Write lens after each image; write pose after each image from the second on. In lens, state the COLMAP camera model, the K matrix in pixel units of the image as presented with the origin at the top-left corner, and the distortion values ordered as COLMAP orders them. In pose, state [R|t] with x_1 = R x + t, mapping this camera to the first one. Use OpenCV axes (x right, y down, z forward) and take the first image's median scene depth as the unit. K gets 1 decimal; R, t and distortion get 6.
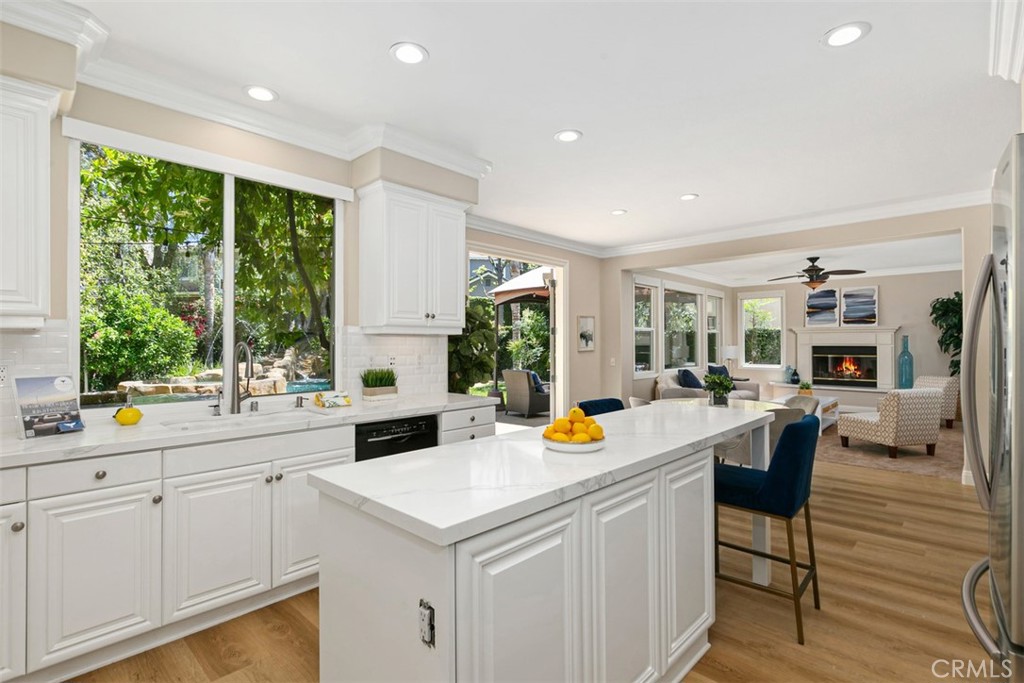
lens RADIAL K [[477.6, 0, 506.4], [0, 477.6, 341.7], [0, 0, 1]] dist [-0.004007, -0.000287]
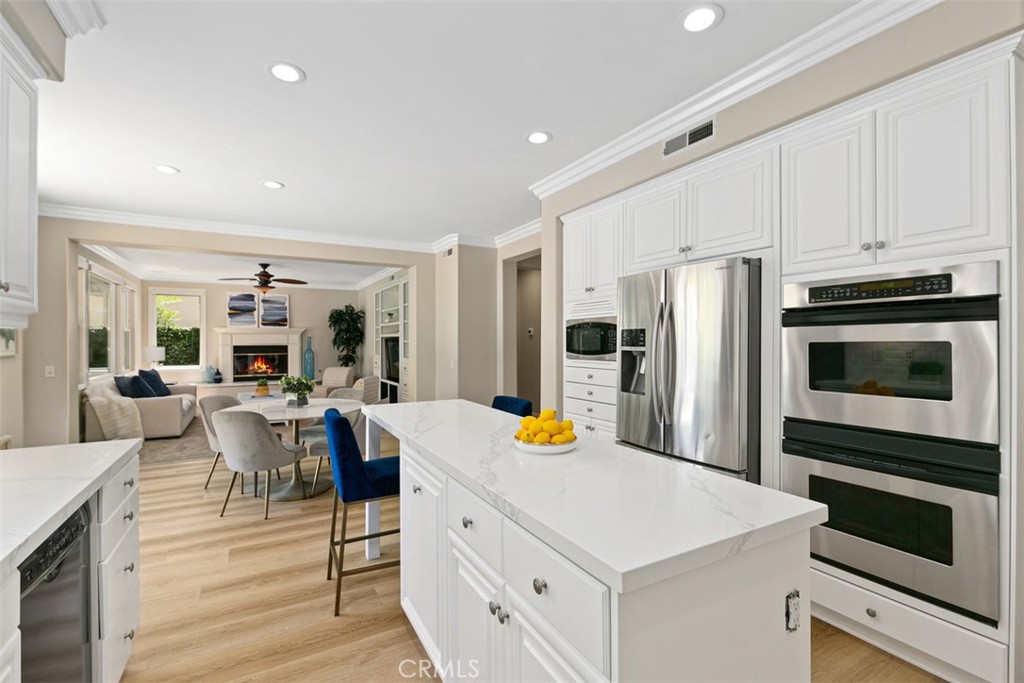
lens RADIAL K [[454.1, 0, 502.3], [0, 454.1, 340.1], [0, 0, 1]] dist [-0.001063, -0.000590]
pose [[0.293200, 0.003158, 0.956046, -0.151384], [-0.001043, 0.999995, -0.002983, -0.000991], [-0.956051, -0.000123, 0.293202, 0.151209]]
